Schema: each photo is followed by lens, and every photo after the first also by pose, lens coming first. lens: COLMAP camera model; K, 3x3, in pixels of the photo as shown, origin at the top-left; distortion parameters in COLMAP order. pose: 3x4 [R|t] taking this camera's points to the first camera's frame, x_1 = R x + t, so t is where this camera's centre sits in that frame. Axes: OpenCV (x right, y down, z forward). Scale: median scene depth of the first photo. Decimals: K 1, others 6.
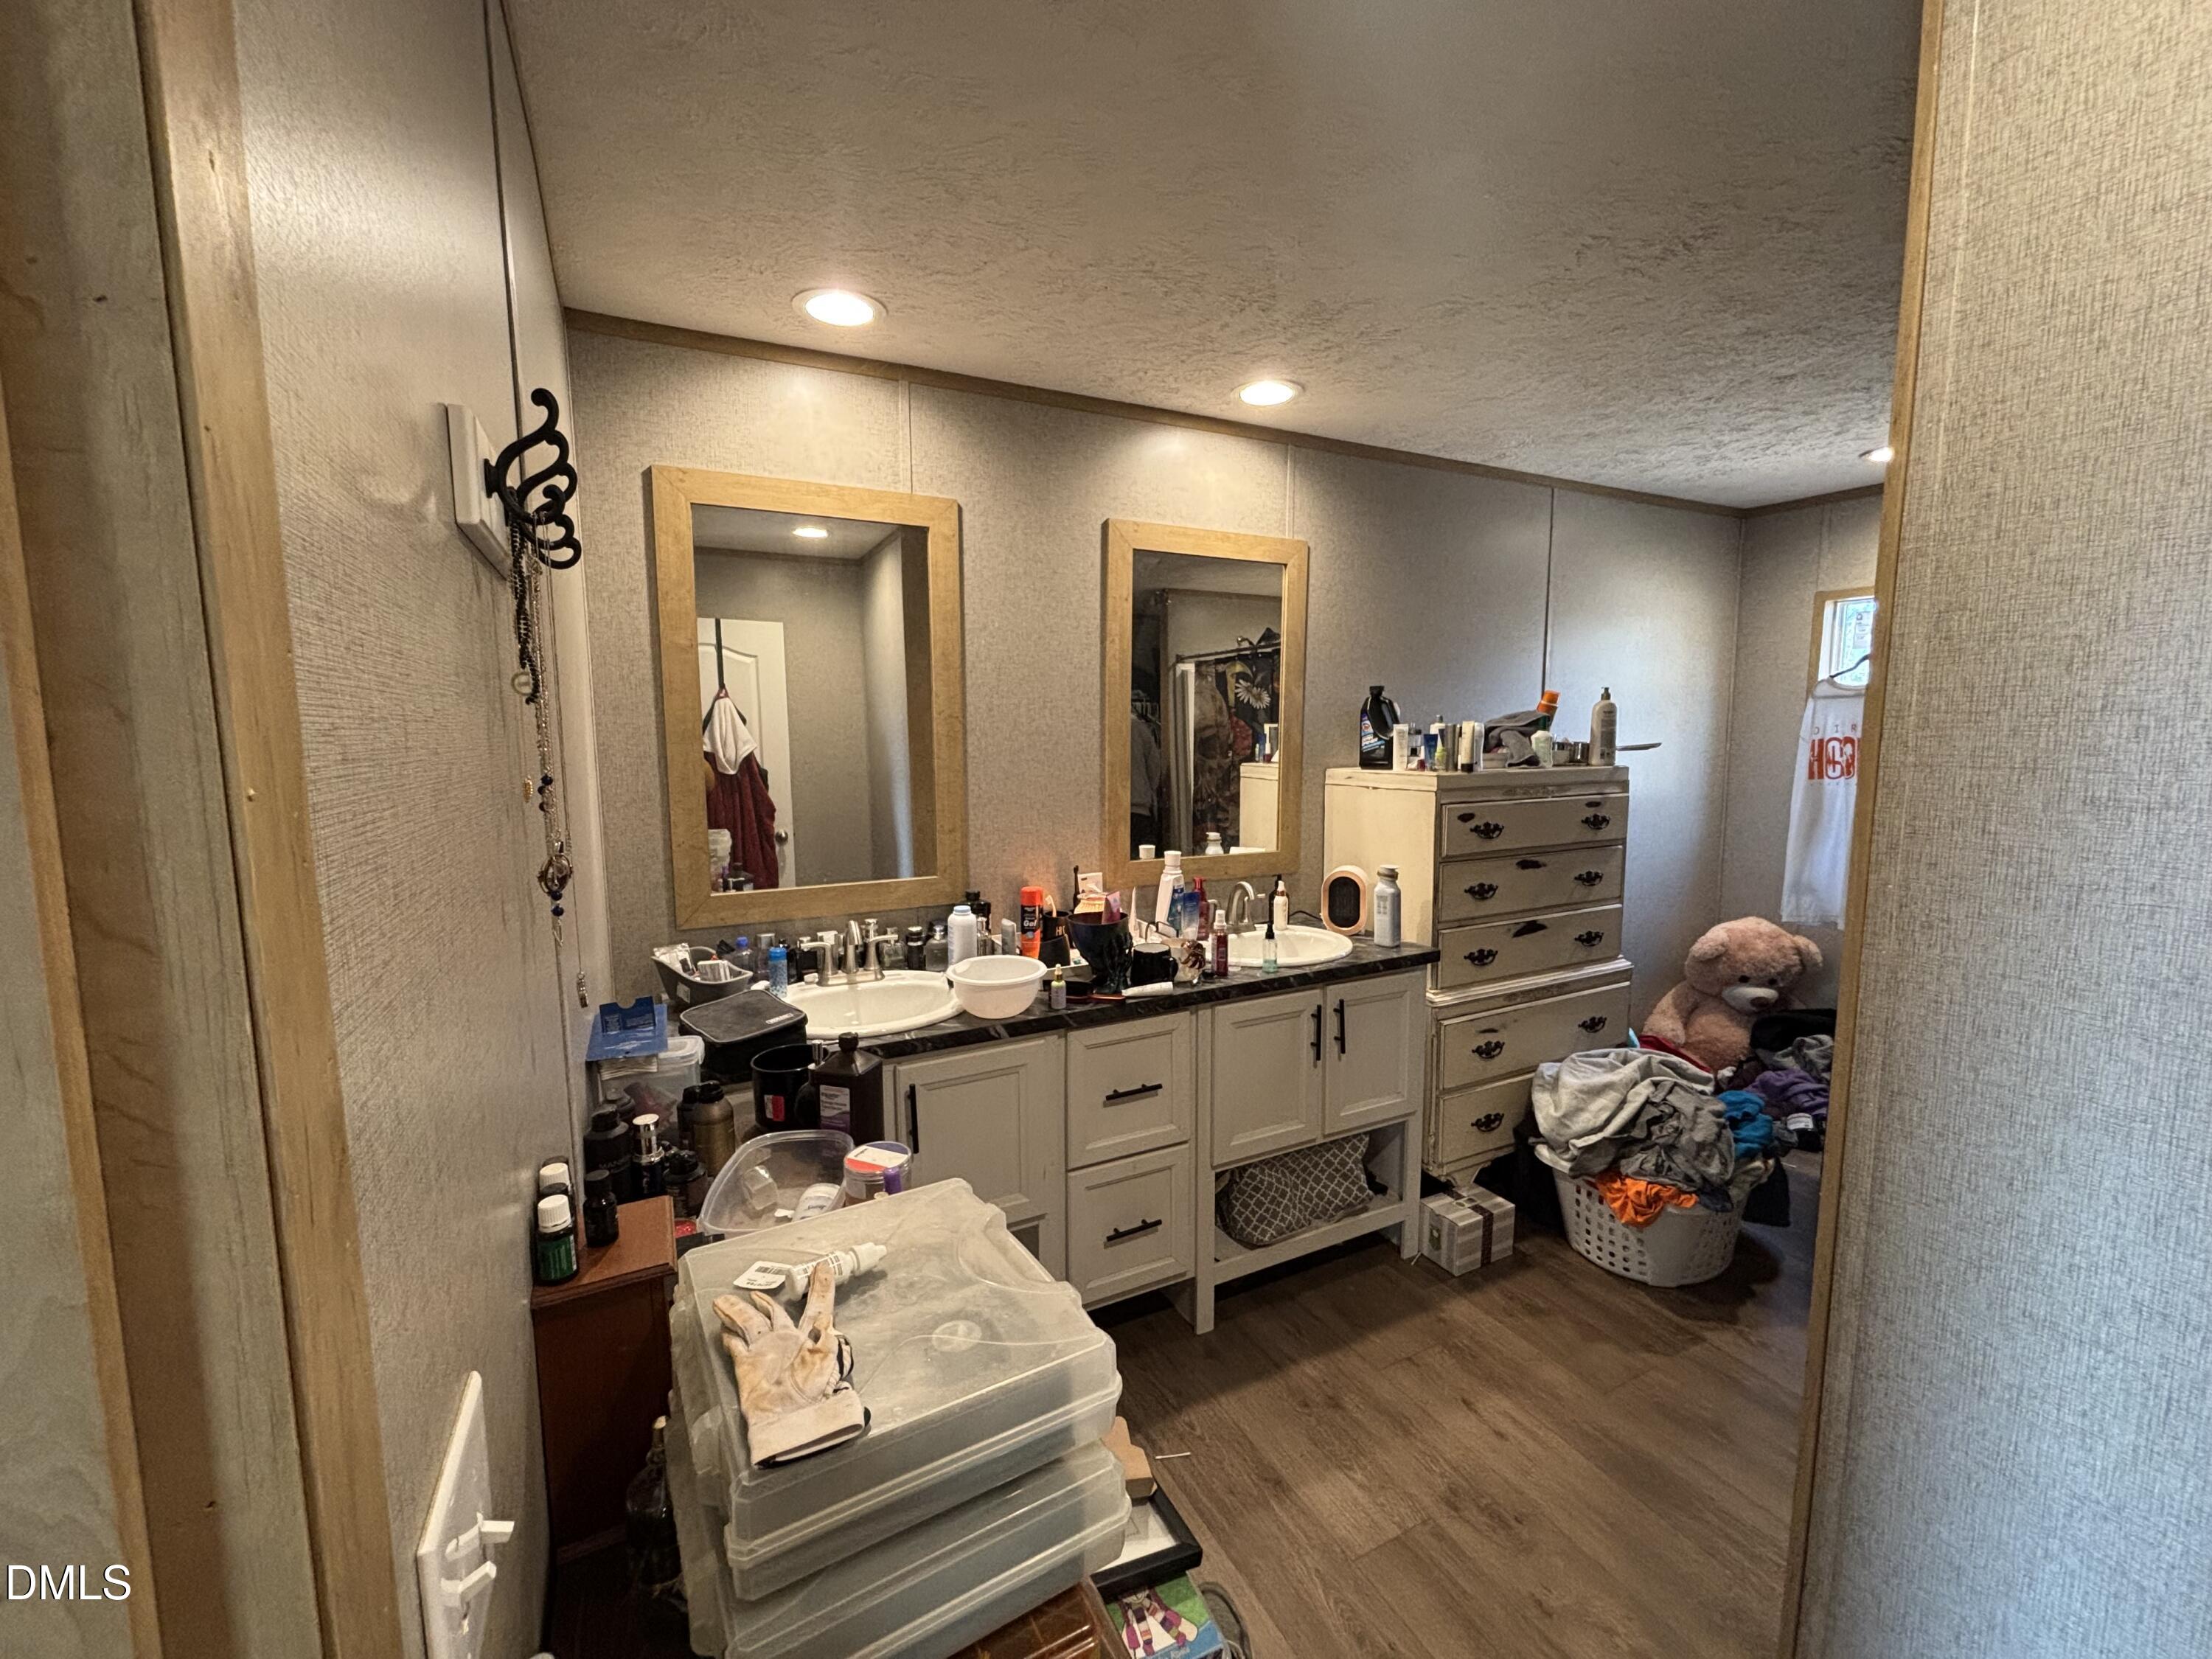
lens RADIAL K [[897.6, 0, 1112.9], [0, 897.6, 830.6], [0, 0, 1]] dist [0.000297, -0.000511]
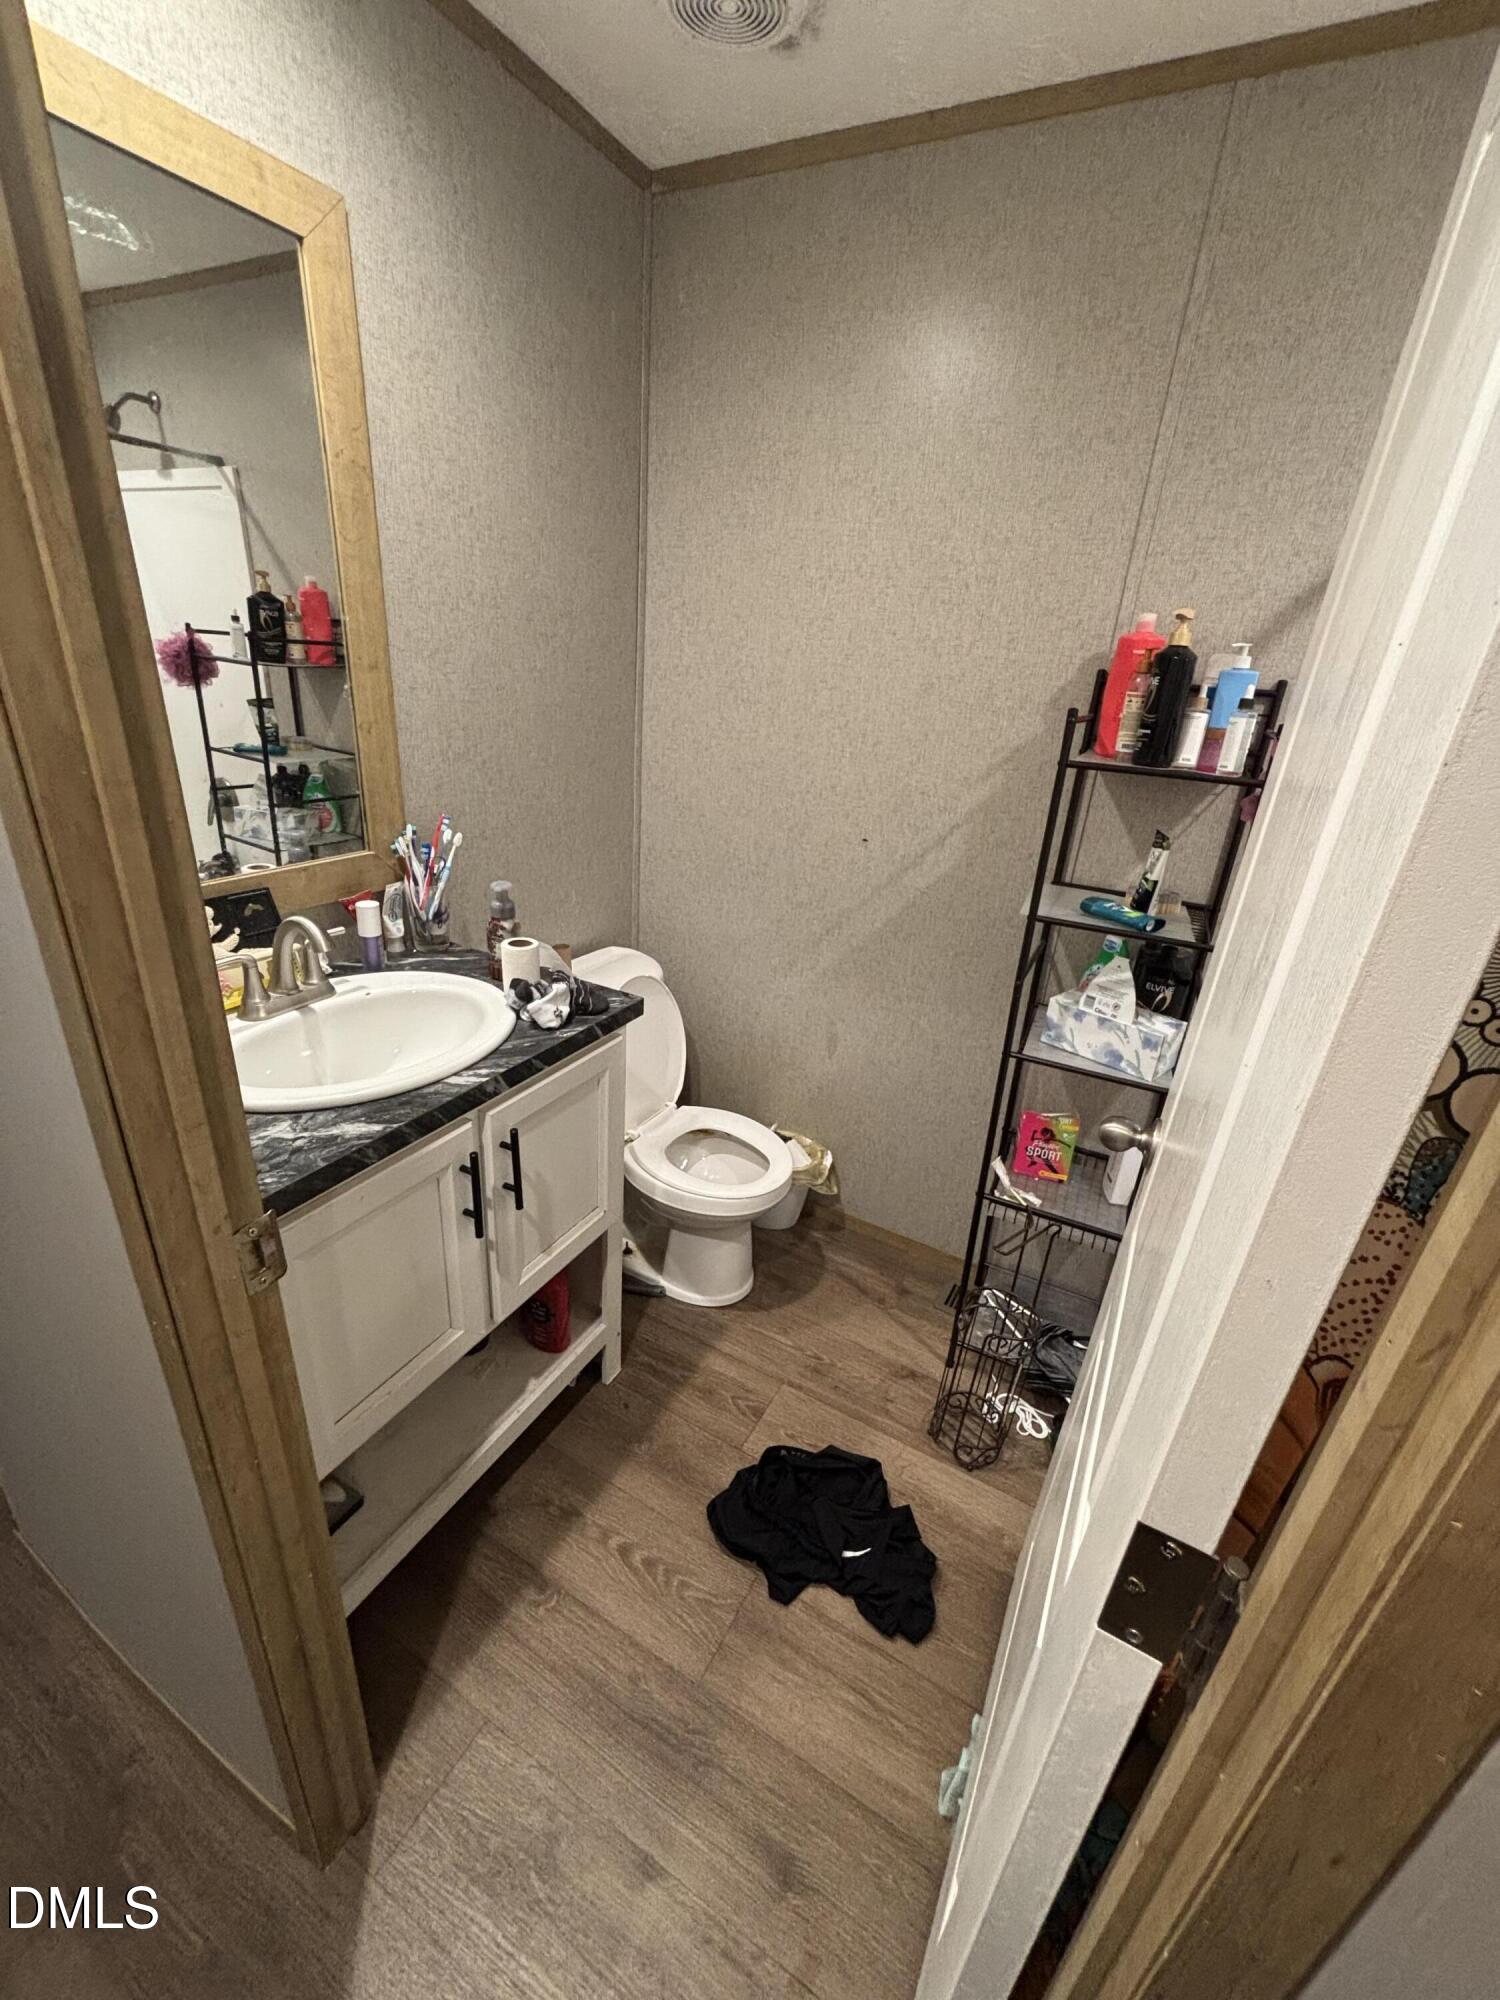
lens RADIAL K [[811.5, 0, 758.3], [0, 811.5, 996.1], [0, 0, 1]] dist [0.000297, -0.000511]
pose [[0.830751, -0.158971, 0.533461, 0.123000], [-0.015051, 0.951587, 0.307011, -0.053040], [-0.556441, -0.263079, 0.788139, 0.528676]]
